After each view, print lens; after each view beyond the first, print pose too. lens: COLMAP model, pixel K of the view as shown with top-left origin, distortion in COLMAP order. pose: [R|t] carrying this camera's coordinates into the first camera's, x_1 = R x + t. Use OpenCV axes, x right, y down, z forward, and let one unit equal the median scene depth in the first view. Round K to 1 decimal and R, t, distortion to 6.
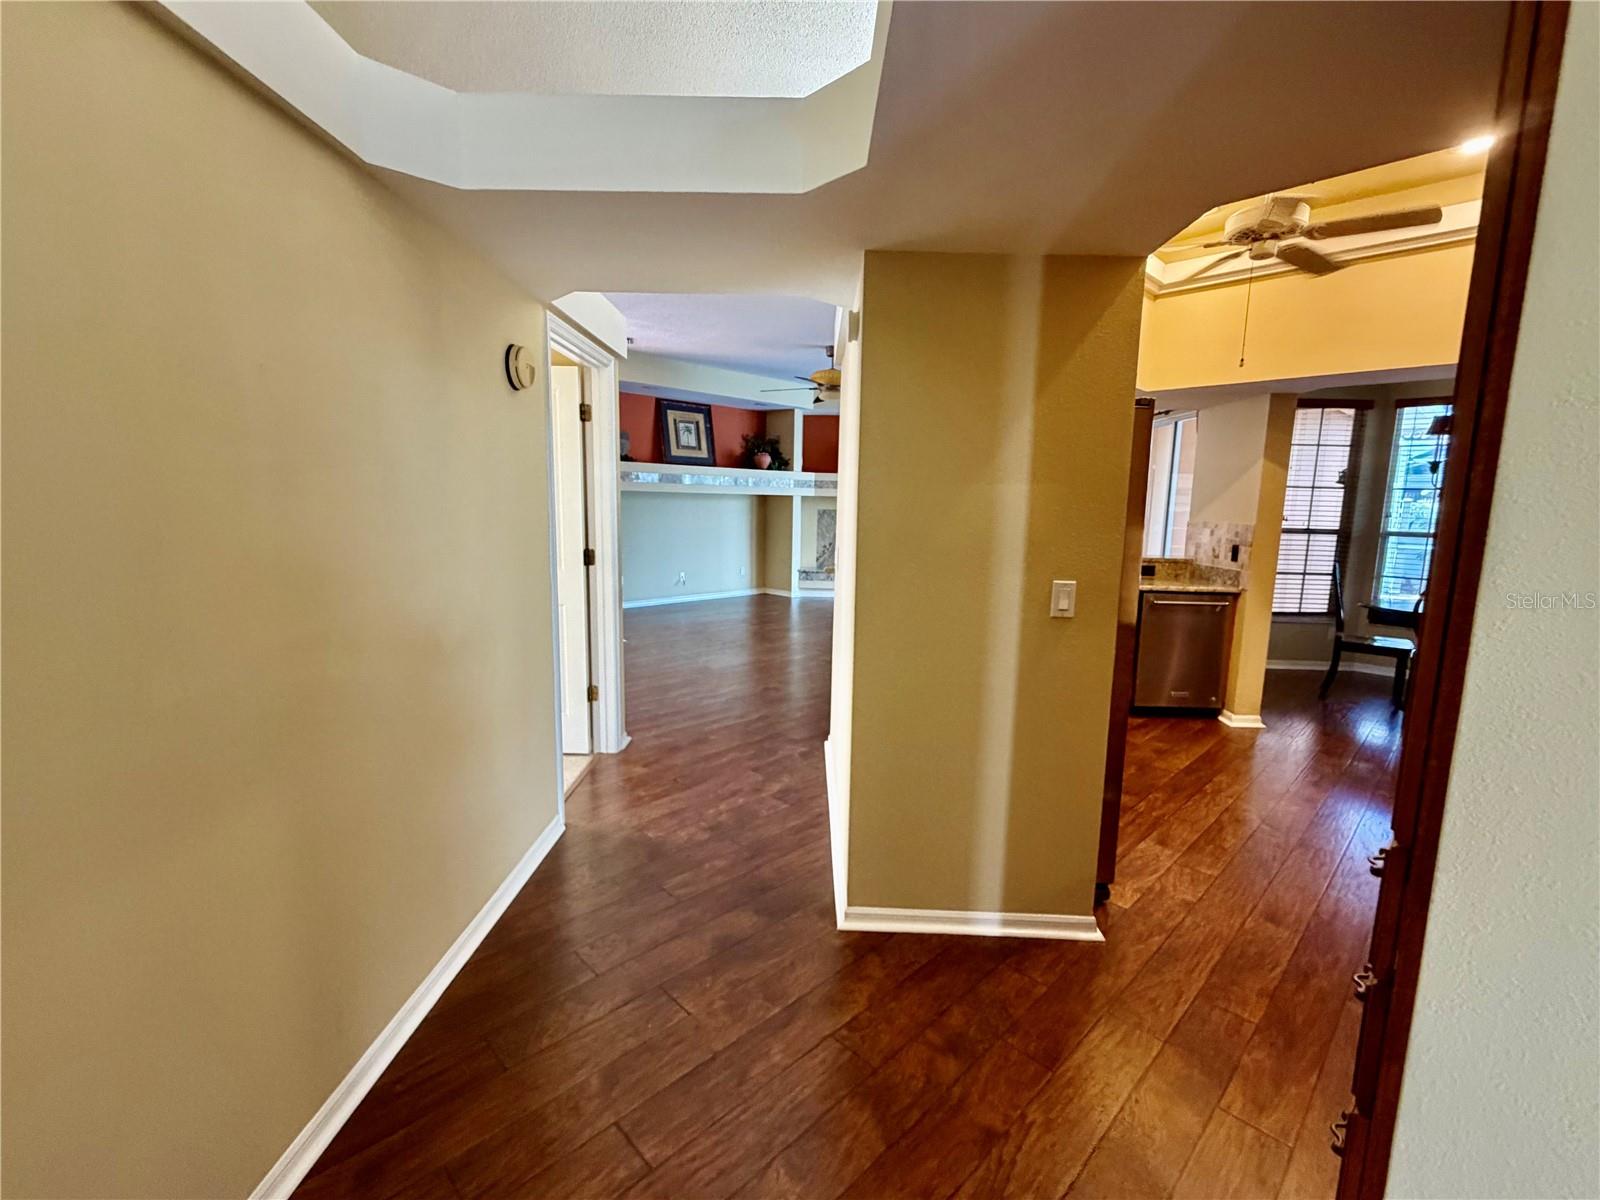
lens RADIAL K [[699.5, 0, 801.4], [0, 699.5, 600.4], [0, 0, 1]] dist [0.003782, -0.000165]
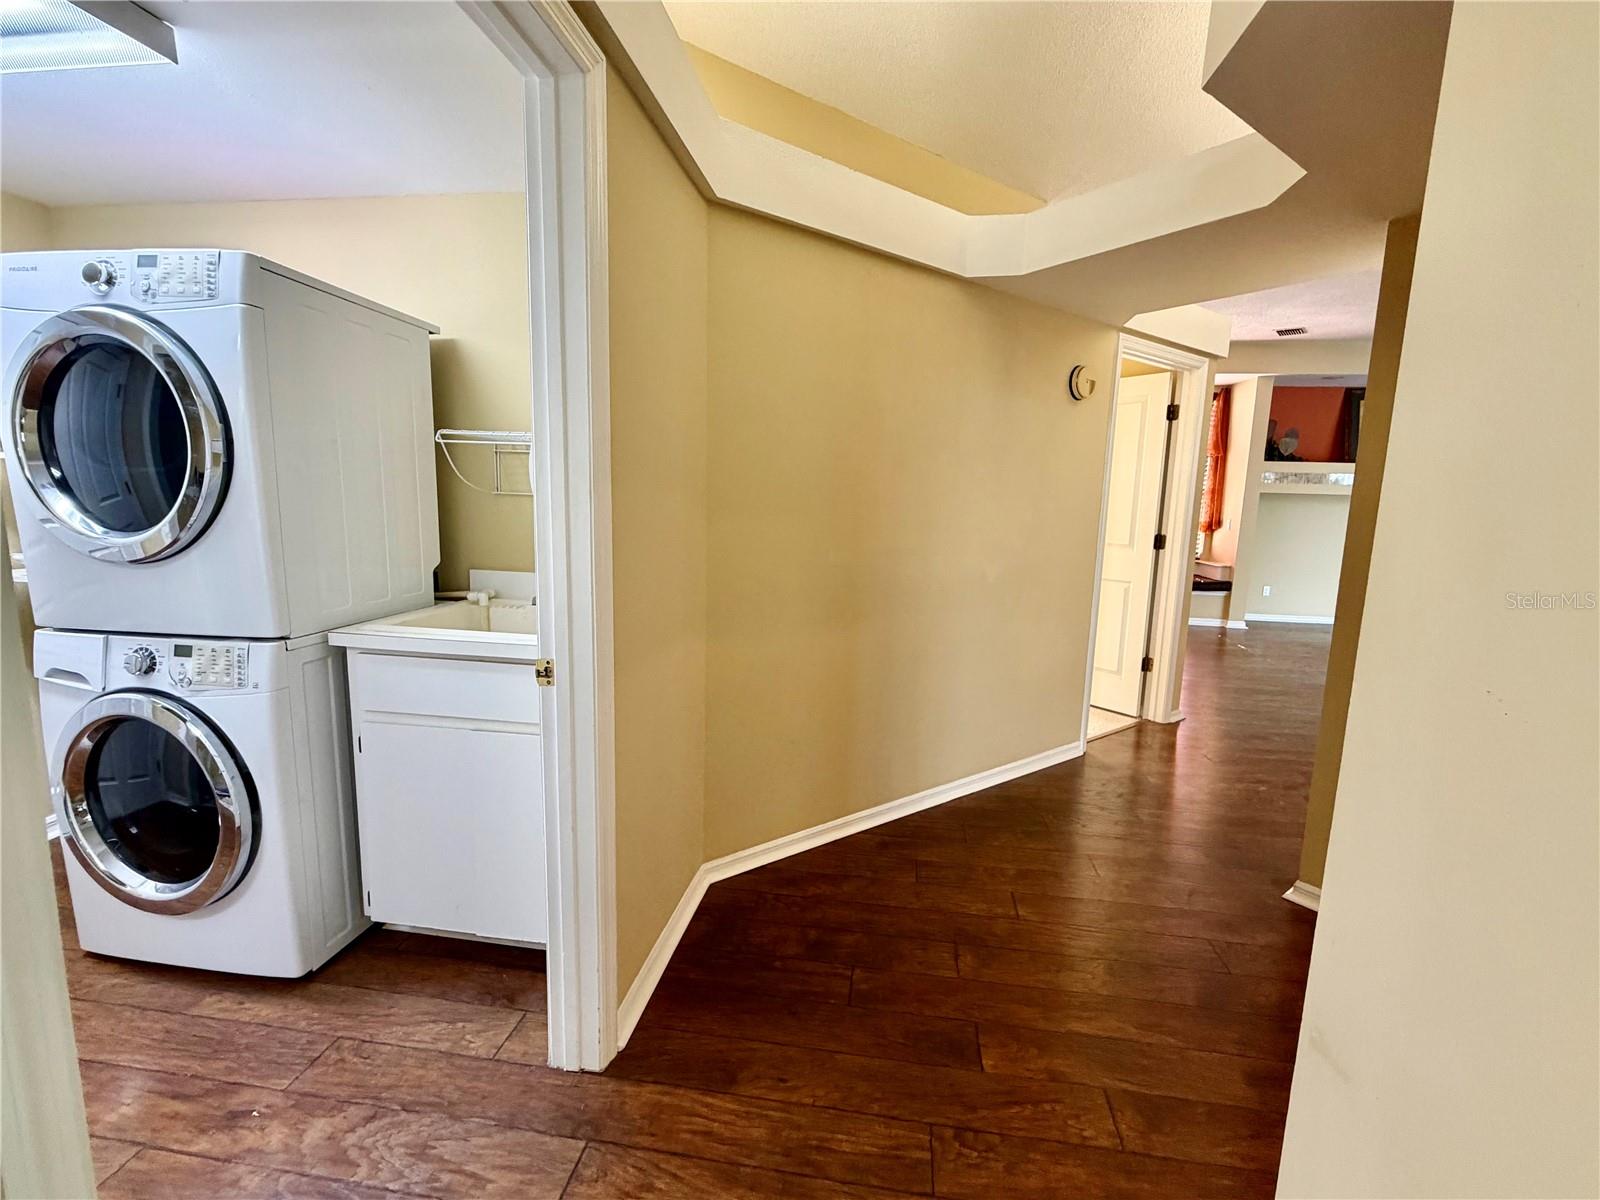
lens RADIAL K [[699.5, 0, 803.5], [0, 699.5, 600.0], [0, 0, 1]] dist [0.003782, -0.000165]
pose [[0.607879, 0.113138, -0.785928, 0.233786], [-0.128901, 0.990728, 0.042922, 0.054356], [0.783497, 0.075216, 0.616826, -0.125392]]
